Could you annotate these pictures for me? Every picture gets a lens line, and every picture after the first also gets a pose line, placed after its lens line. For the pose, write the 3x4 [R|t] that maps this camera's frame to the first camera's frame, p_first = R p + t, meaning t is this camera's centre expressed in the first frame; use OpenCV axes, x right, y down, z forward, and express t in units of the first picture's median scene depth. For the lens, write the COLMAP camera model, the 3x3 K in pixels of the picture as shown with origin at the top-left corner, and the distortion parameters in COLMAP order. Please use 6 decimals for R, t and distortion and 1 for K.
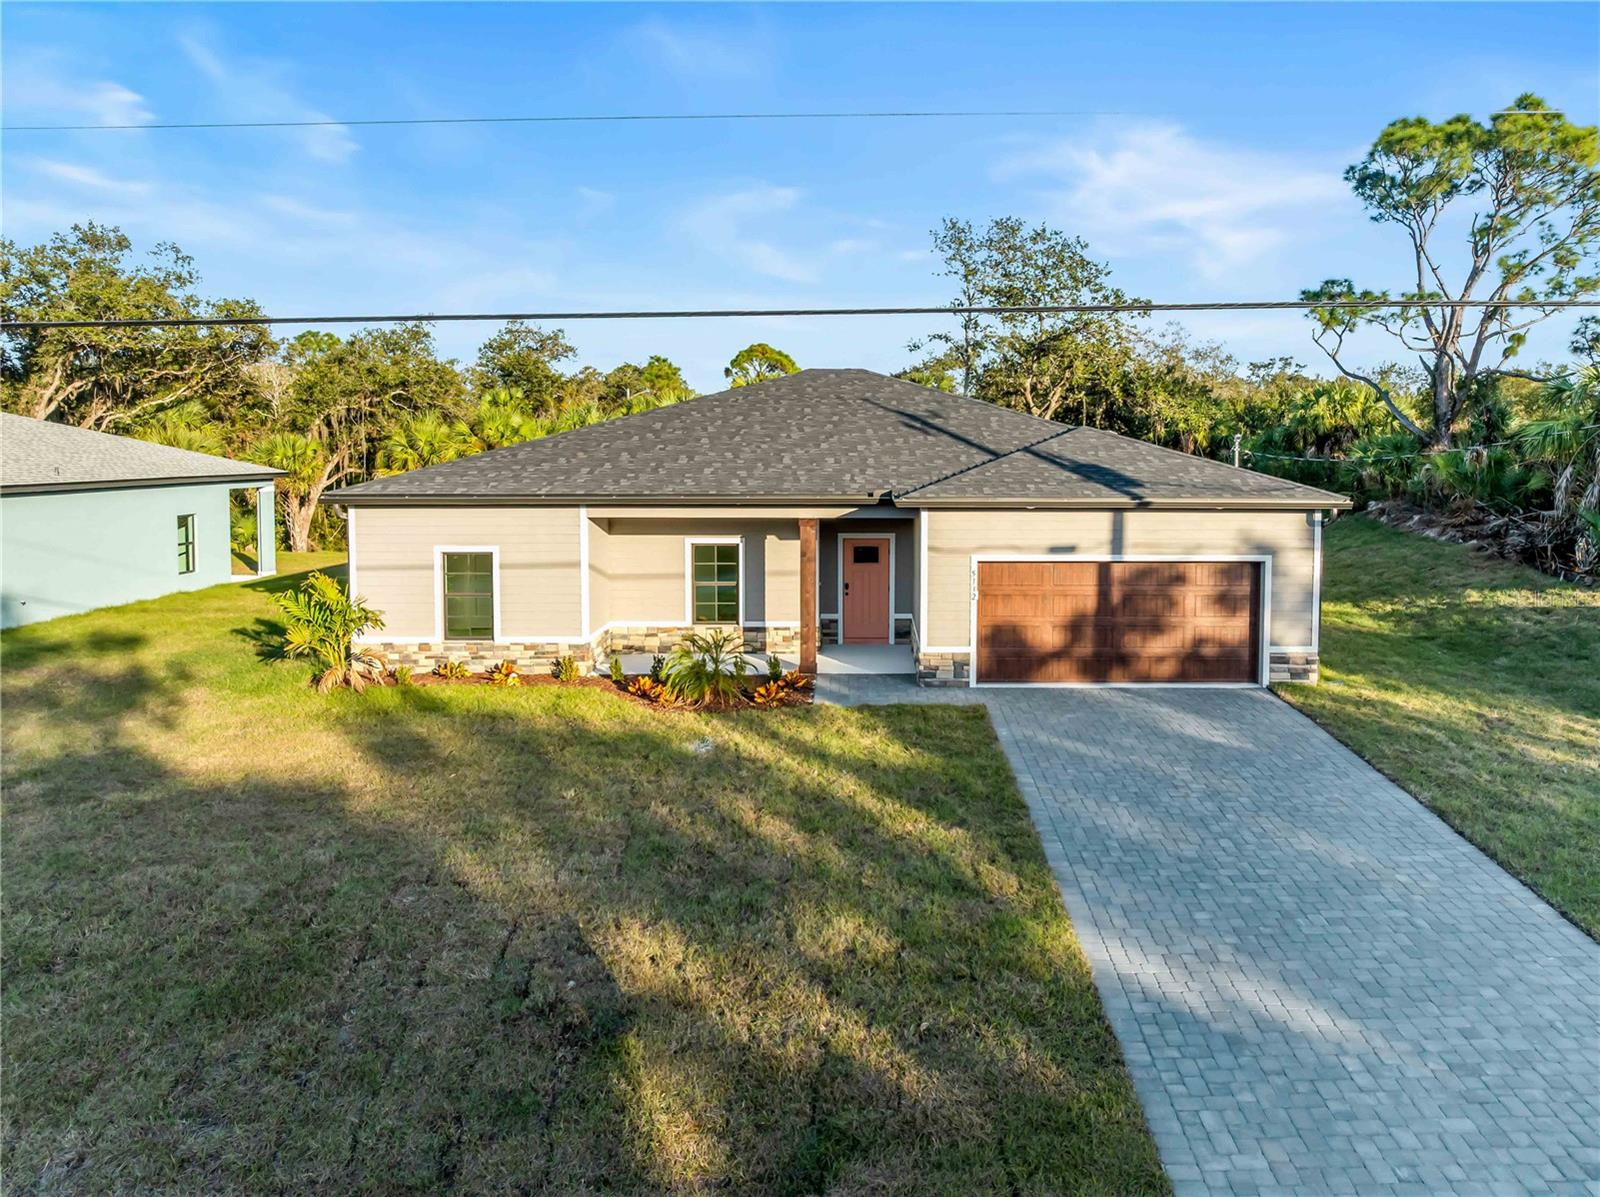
lens RADIAL K [[1156.1, 0, 850.9], [0, 1156.1, 534.0], [0, 0, 1]] dist [-0.037482, -0.002177]
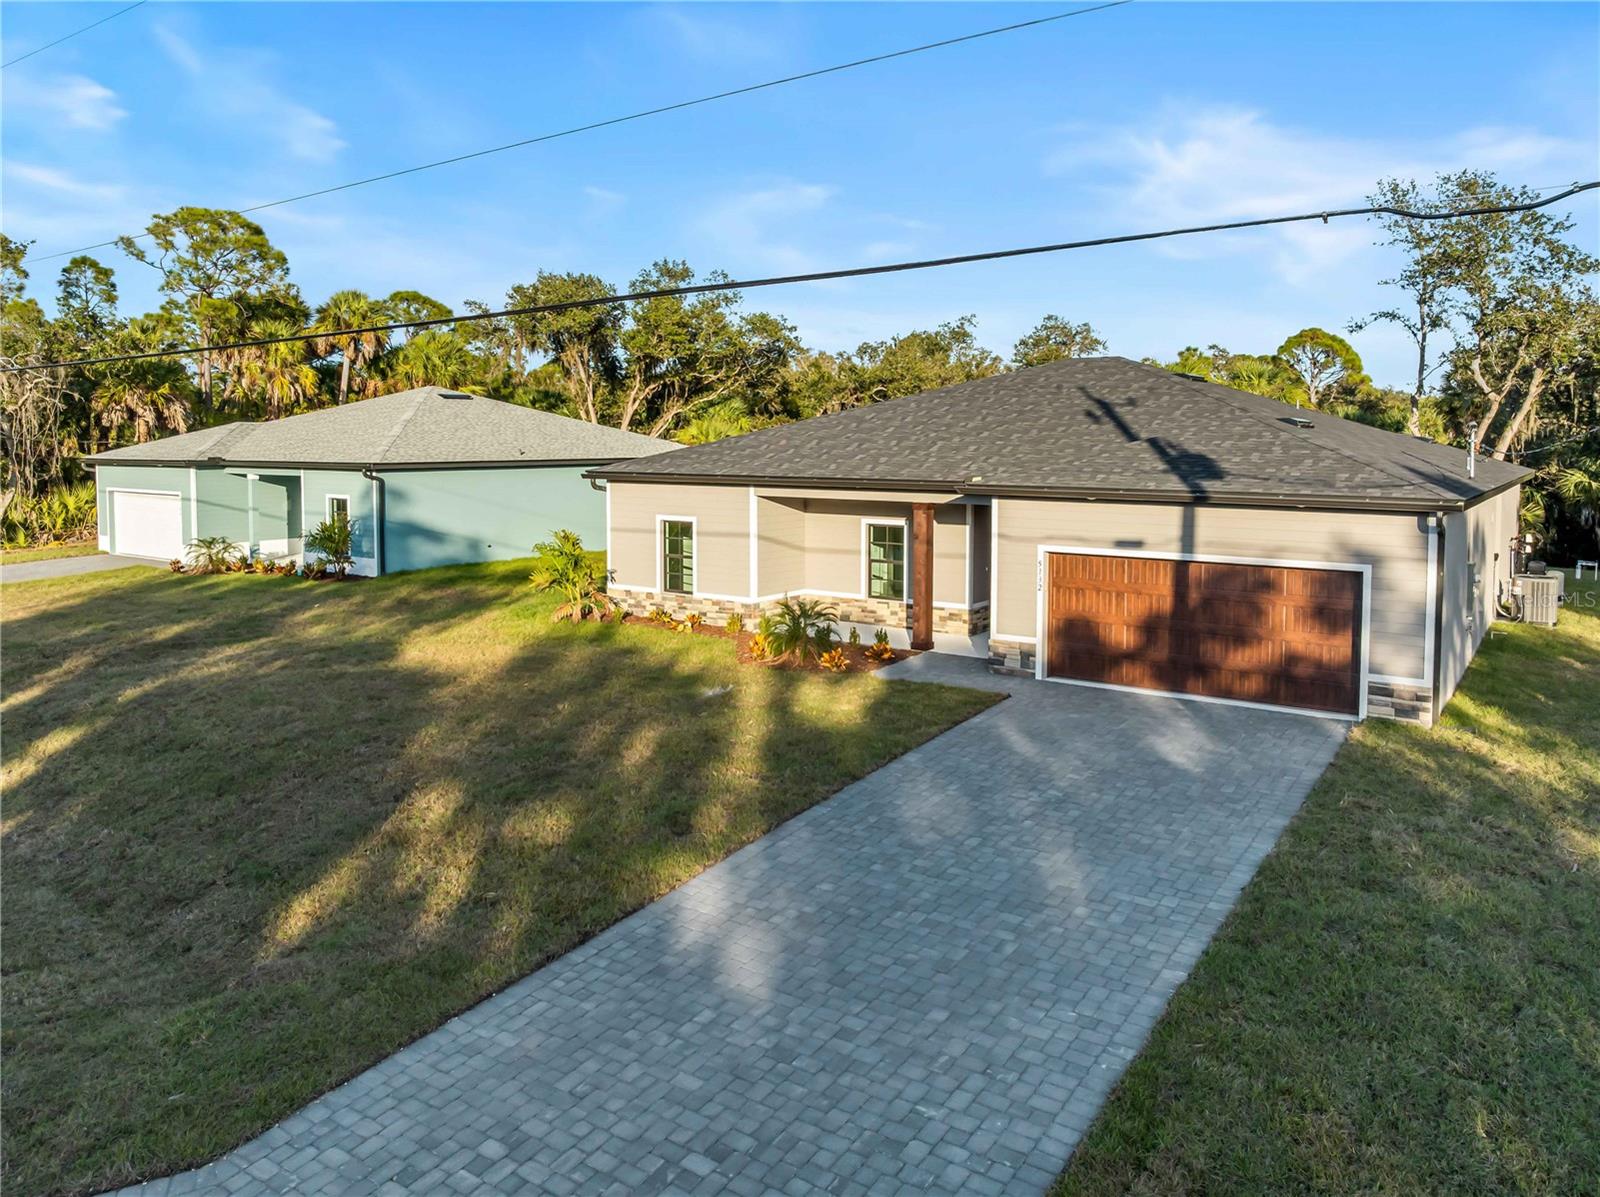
lens RADIAL K [[1156.1, 0, 811.7], [0, 1156.1, 504.1], [0, 0, 1]] dist [-0.037482, -0.002177]
pose [[0.820271, 0.035675, -0.570862, 0.497393], [-0.046758, 0.998895, -0.004762, -0.002676], [0.570061, 0.030599, 0.821032, 0.077332]]
